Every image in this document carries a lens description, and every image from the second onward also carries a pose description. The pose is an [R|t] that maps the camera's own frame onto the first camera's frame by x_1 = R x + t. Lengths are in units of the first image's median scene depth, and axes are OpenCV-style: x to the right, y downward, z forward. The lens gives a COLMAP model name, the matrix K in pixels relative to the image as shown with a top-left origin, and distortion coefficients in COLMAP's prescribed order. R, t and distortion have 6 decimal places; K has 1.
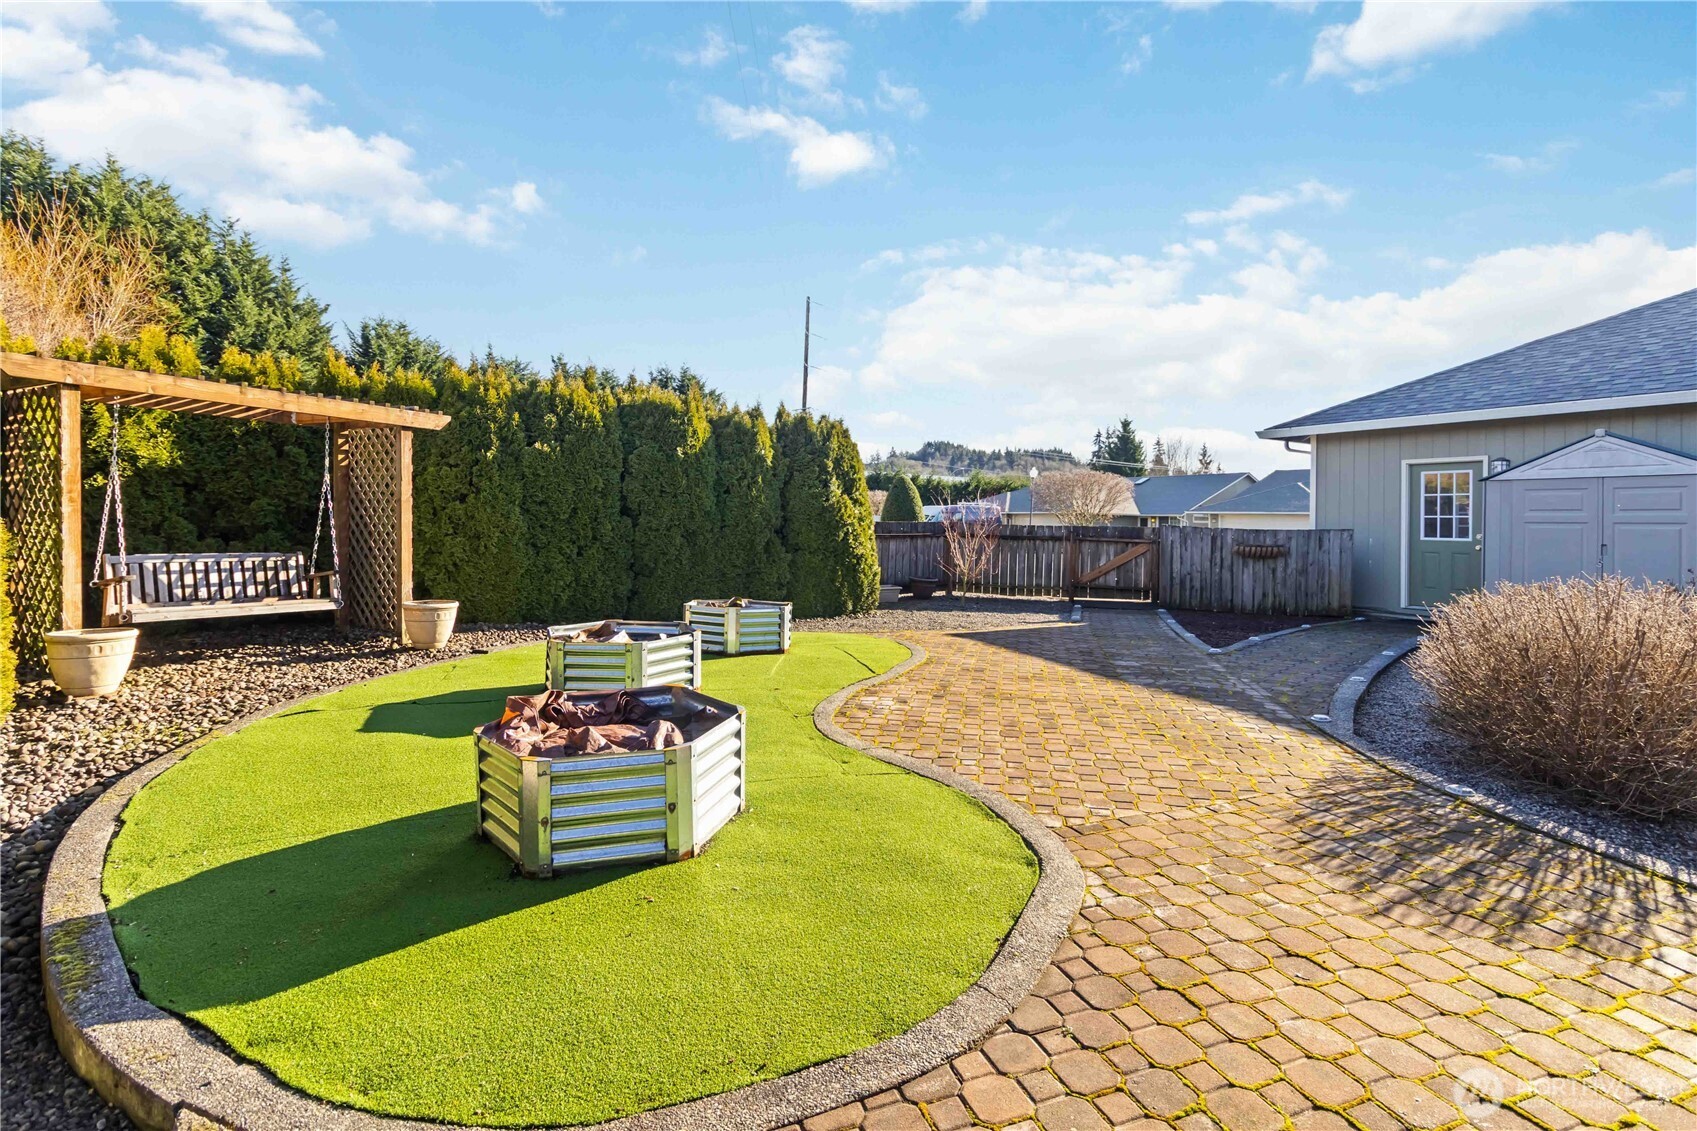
lens RADIAL K [[791.8, 0, 859.1], [0, 791.8, 530.3], [0, 0, 1]] dist [0.003304, 0.001217]
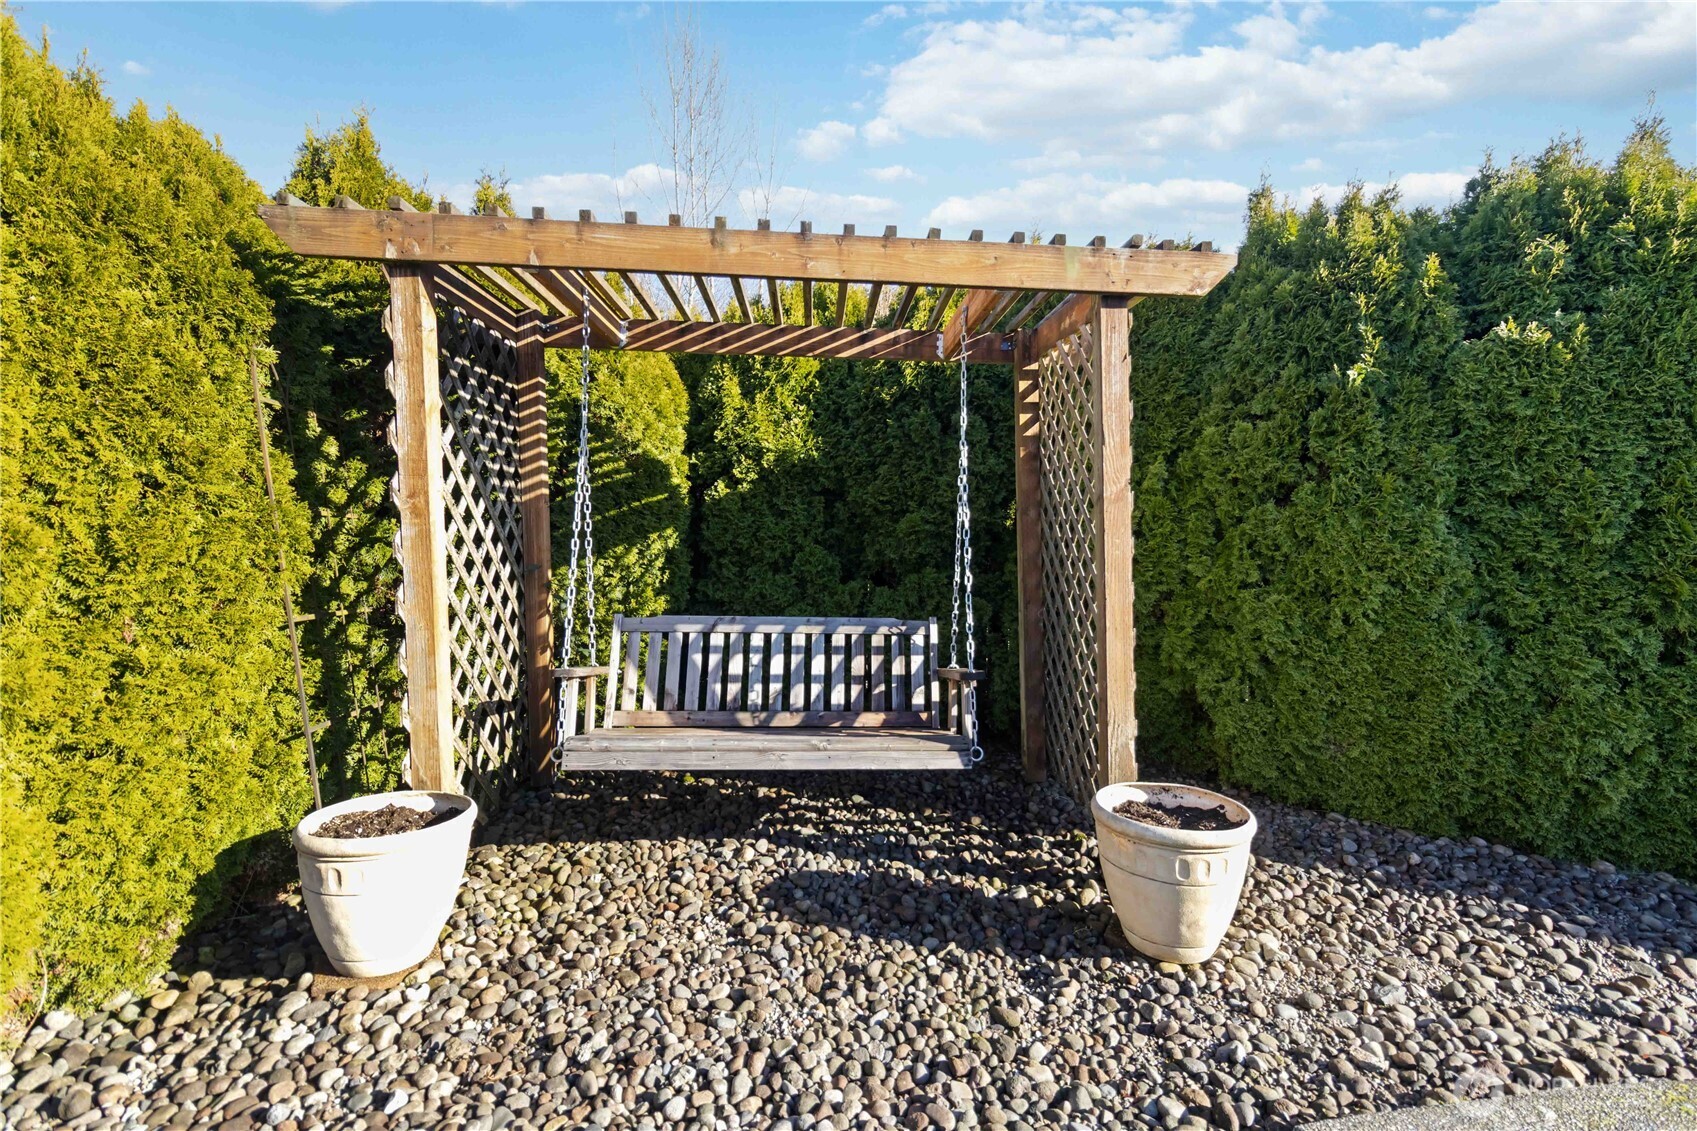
lens RADIAL K [[791.8, 0, 859.1], [0, 791.8, 530.3], [0, 0, 1]] dist [0.003304, 0.001217]
pose [[0.551476, -0.021824, -0.833905, -0.309718], [-0.008382, 0.999462, -0.031700, -0.008696], [0.834149, 0.024472, 0.550996, 0.652551]]
